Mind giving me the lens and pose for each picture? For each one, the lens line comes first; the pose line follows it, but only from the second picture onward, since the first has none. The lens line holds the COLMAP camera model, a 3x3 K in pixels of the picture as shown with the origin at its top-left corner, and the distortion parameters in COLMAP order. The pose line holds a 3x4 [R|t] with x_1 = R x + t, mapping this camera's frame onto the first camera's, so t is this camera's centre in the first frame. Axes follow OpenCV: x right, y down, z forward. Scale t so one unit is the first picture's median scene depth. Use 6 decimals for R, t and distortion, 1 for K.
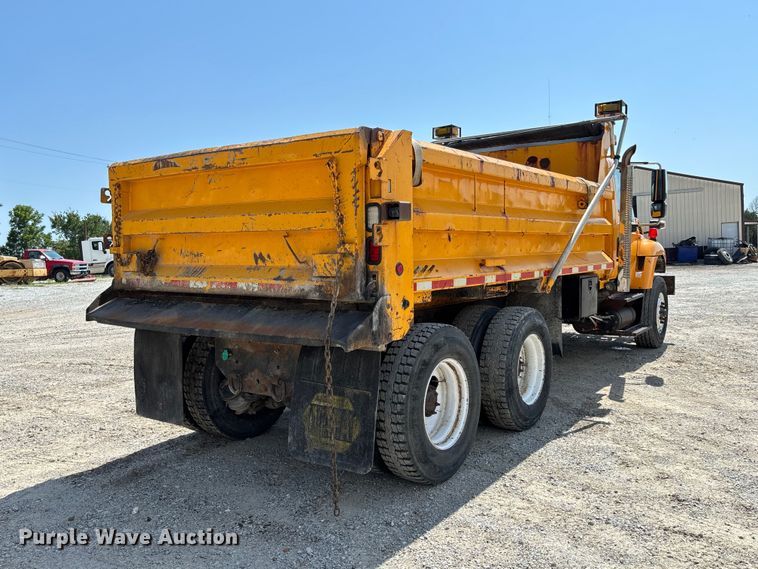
lens RADIAL K [[643.8, 0, 378.7], [0, 643.8, 279.8], [0, 0, 1]] dist [0.018274, -0.011722]
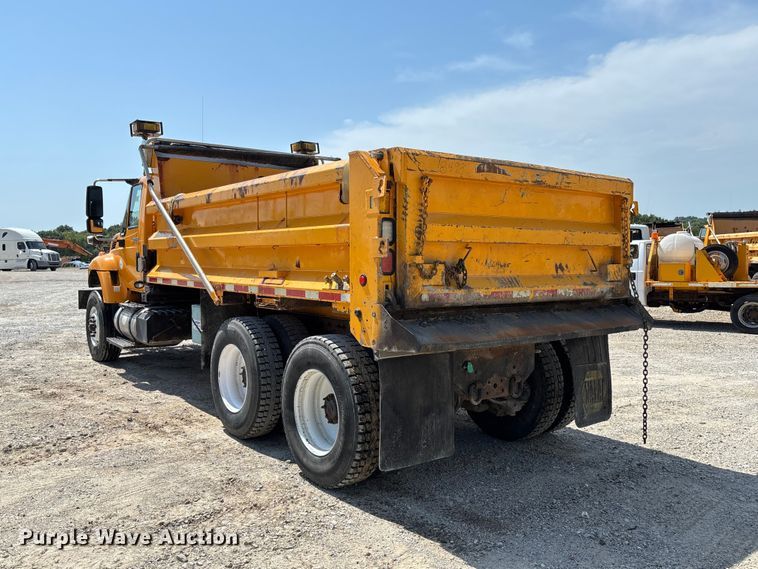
lens RADIAL K [[643.8, 0, 378.7], [0, 643.8, 279.8], [0, 0, 1]] dist [0.018274, -0.011722]
pose [[0.304735, -0.017670, 0.952273, -1.276680], [0.041176, 0.999138, 0.005363, -0.029213], [-0.951547, 0.037576, 0.305200, 0.873908]]
